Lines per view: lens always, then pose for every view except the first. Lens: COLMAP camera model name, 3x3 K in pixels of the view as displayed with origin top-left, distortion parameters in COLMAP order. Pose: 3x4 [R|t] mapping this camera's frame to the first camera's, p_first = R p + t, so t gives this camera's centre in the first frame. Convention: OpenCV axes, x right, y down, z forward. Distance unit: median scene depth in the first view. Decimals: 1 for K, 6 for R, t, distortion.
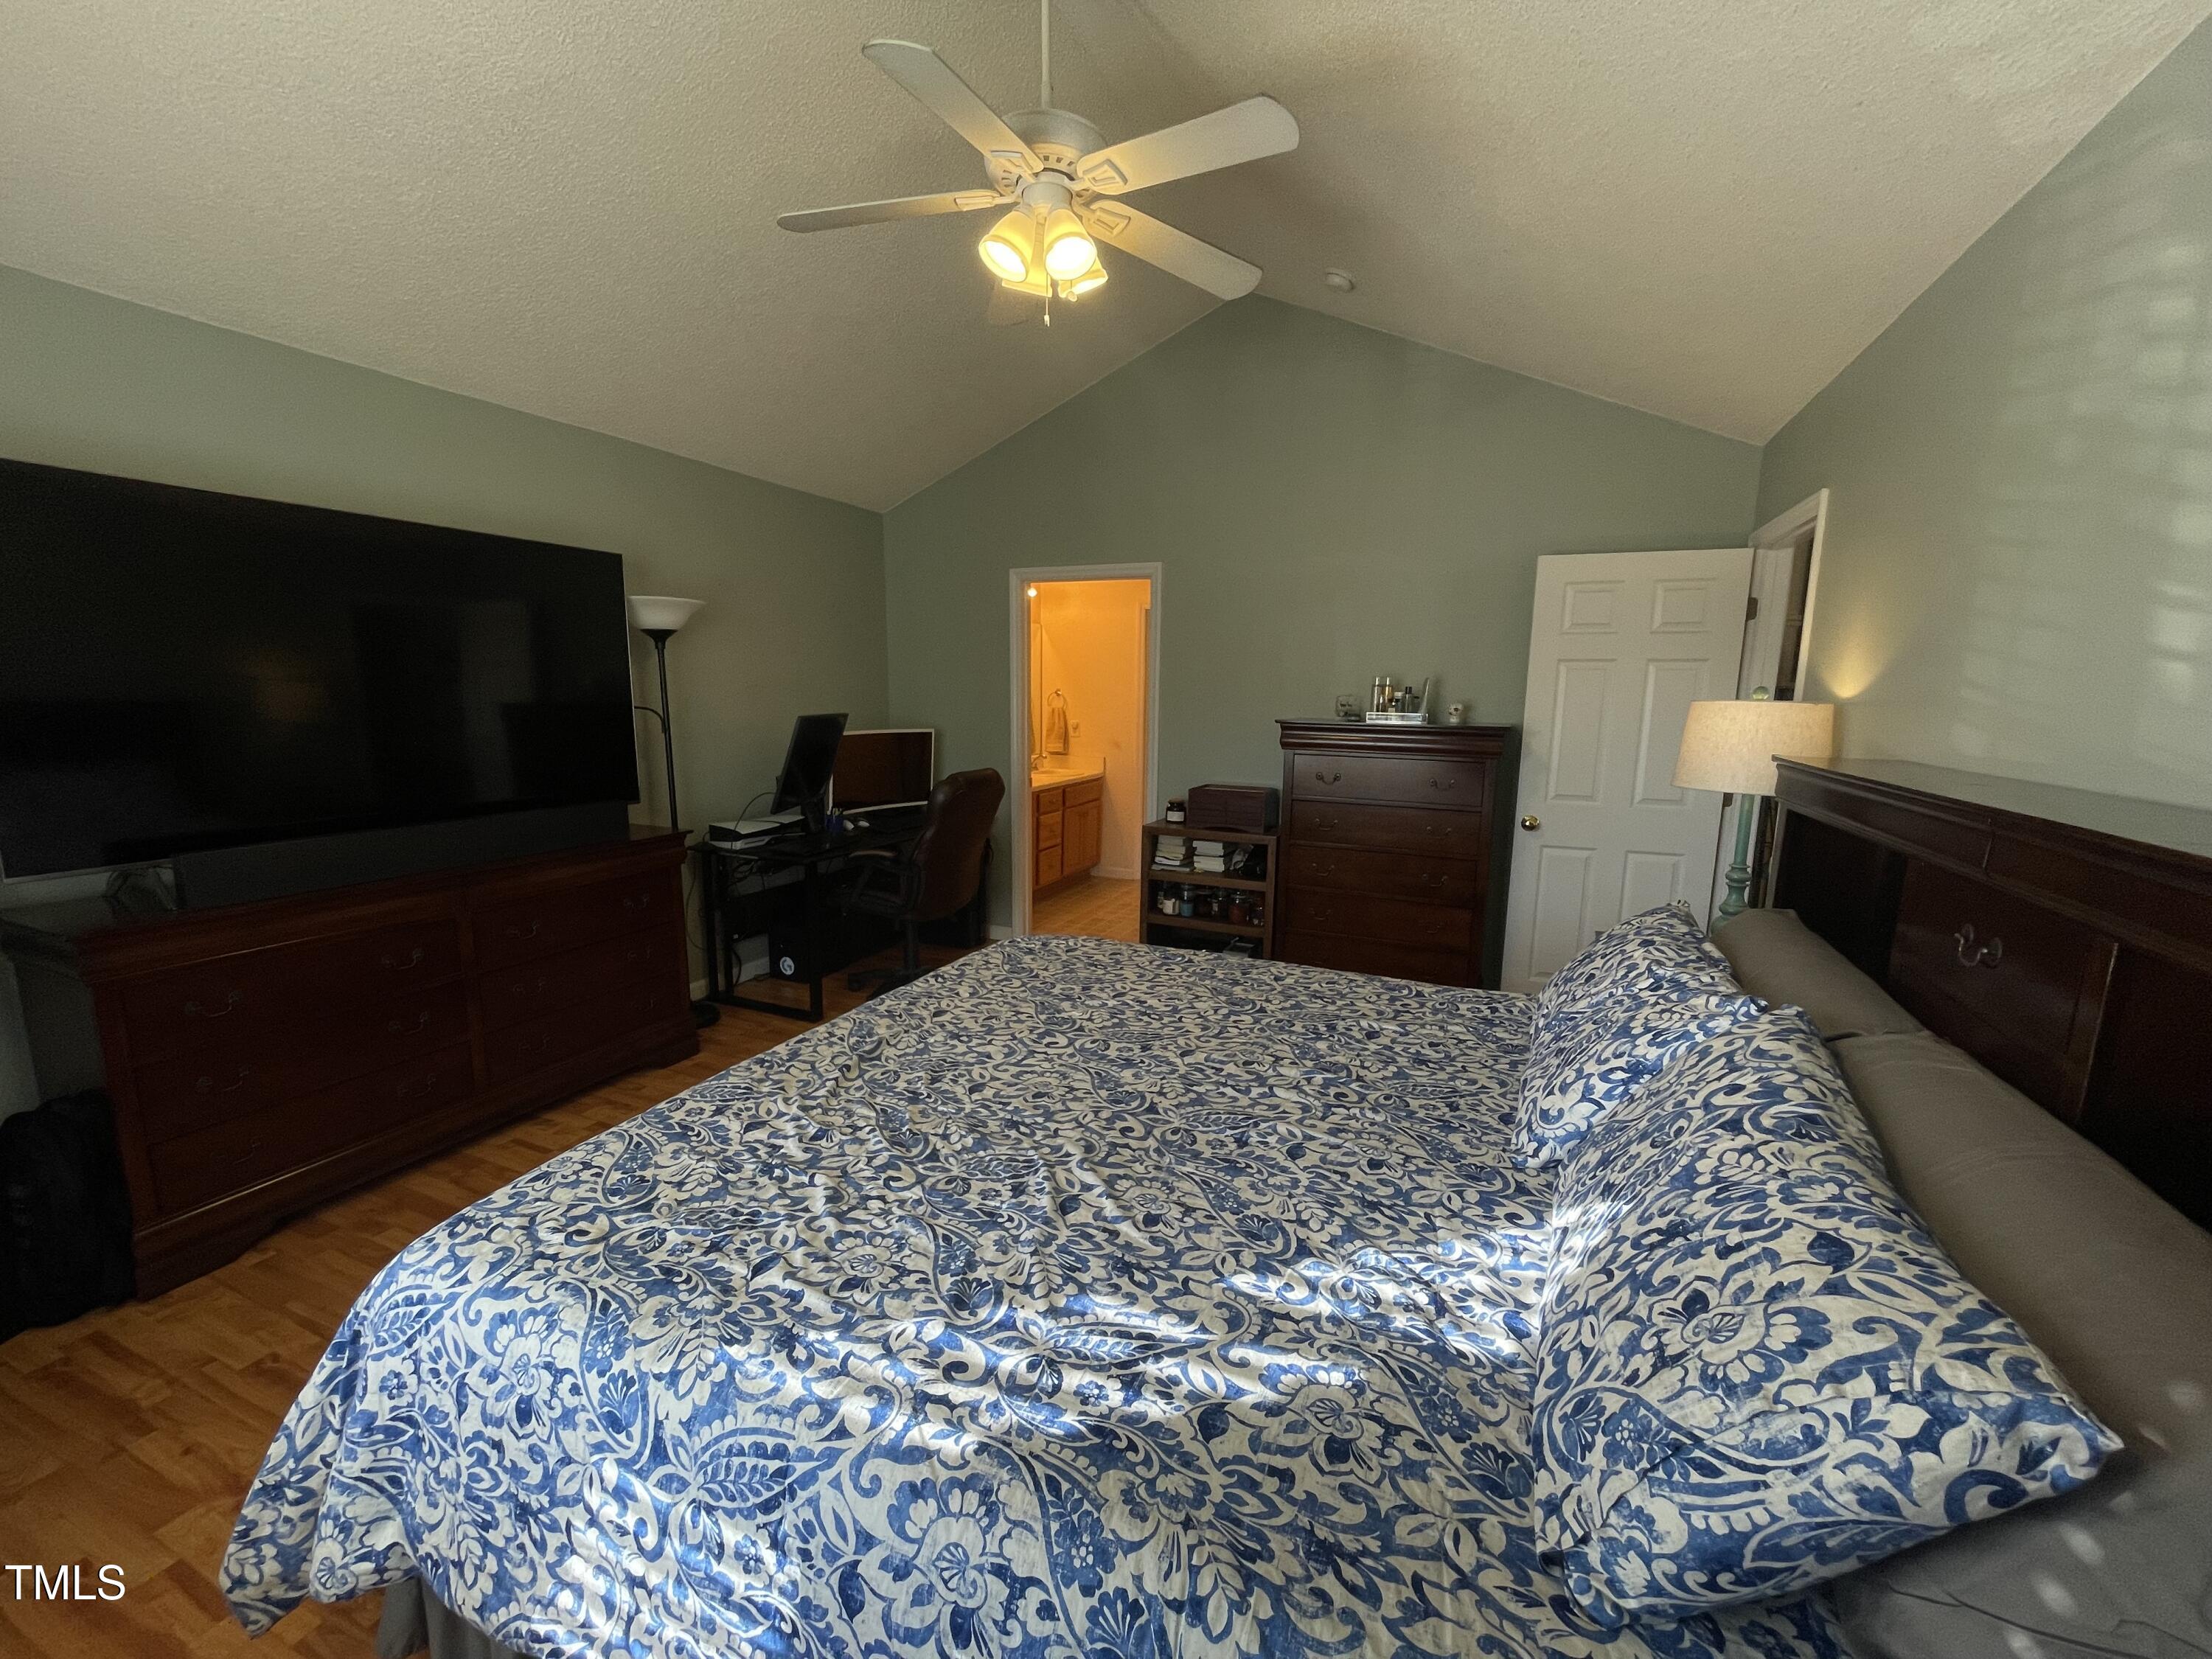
lens RADIAL K [[895.0, 0, 1104.5], [0, 895.0, 834.0], [0, 0, 1]] dist [-0.003628, -0.000383]
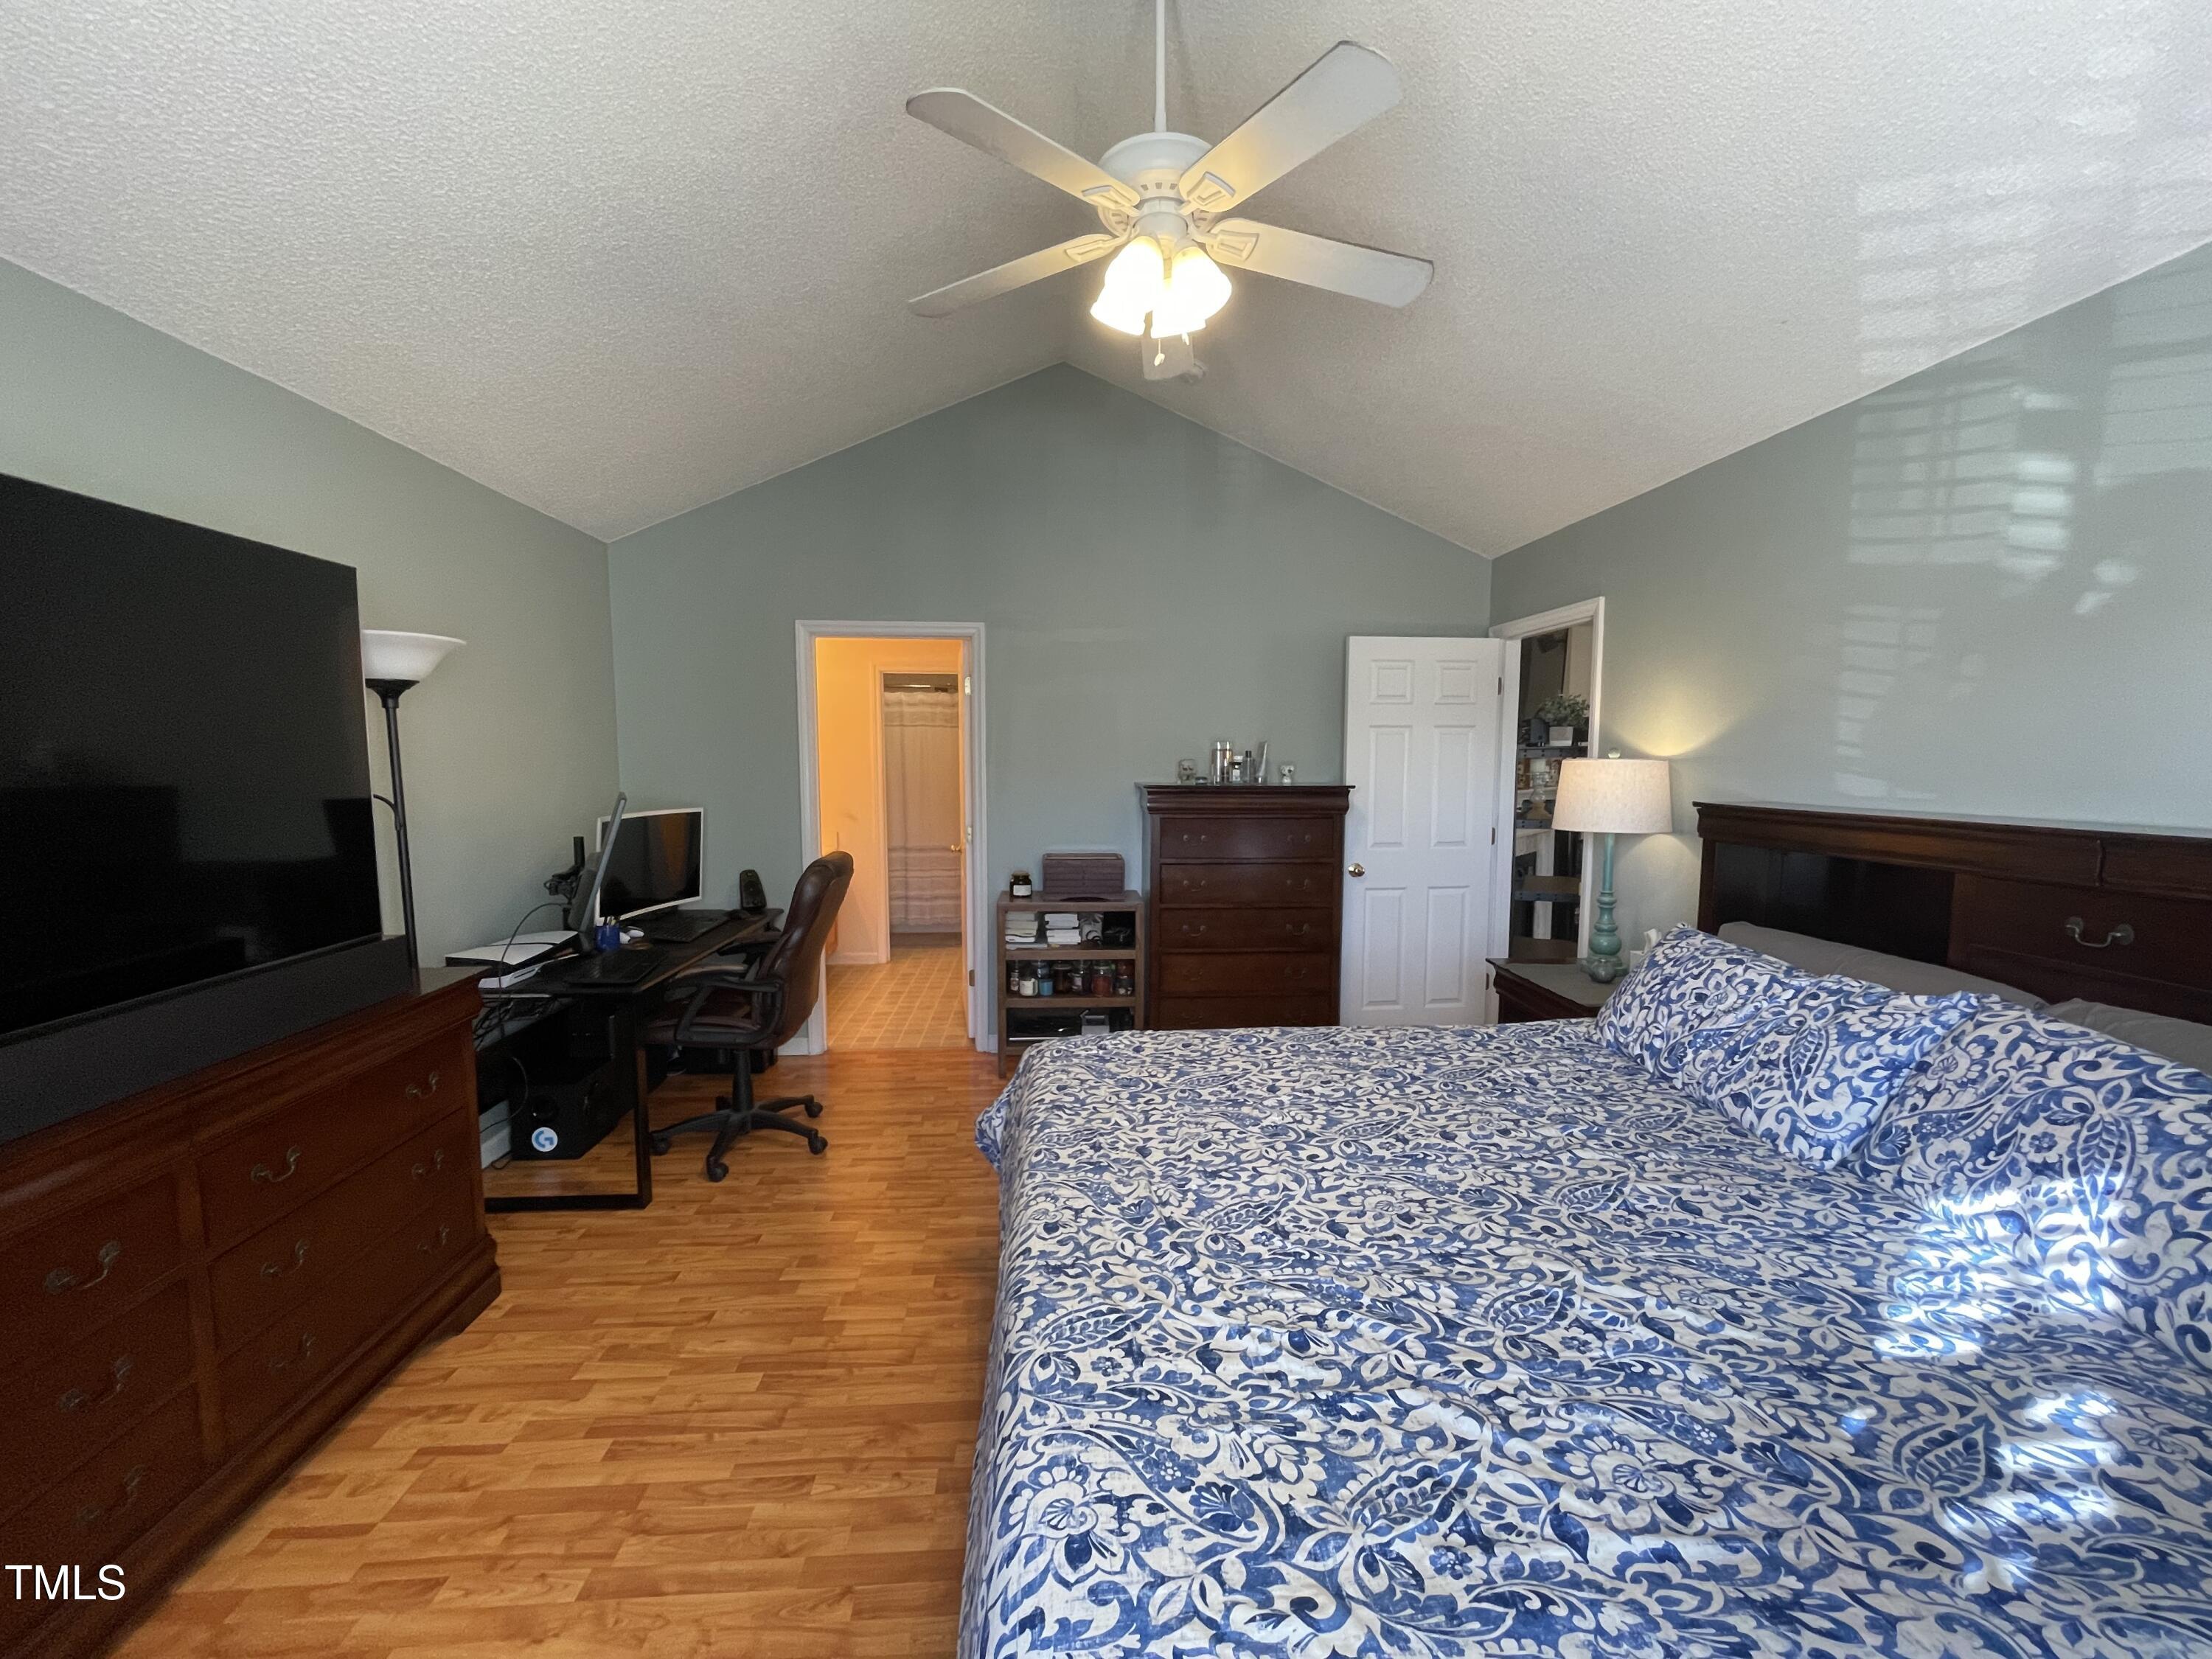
lens RADIAL K [[895.0, 0, 1104.5], [0, 895.0, 834.0], [0, 0, 1]] dist [-0.003628, -0.000383]
pose [[0.883767, -0.053881, 0.464815, -0.588502], [0.086465, 0.995047, -0.049052, -0.052962], [-0.459870, 0.083541, 0.884048, 0.269111]]
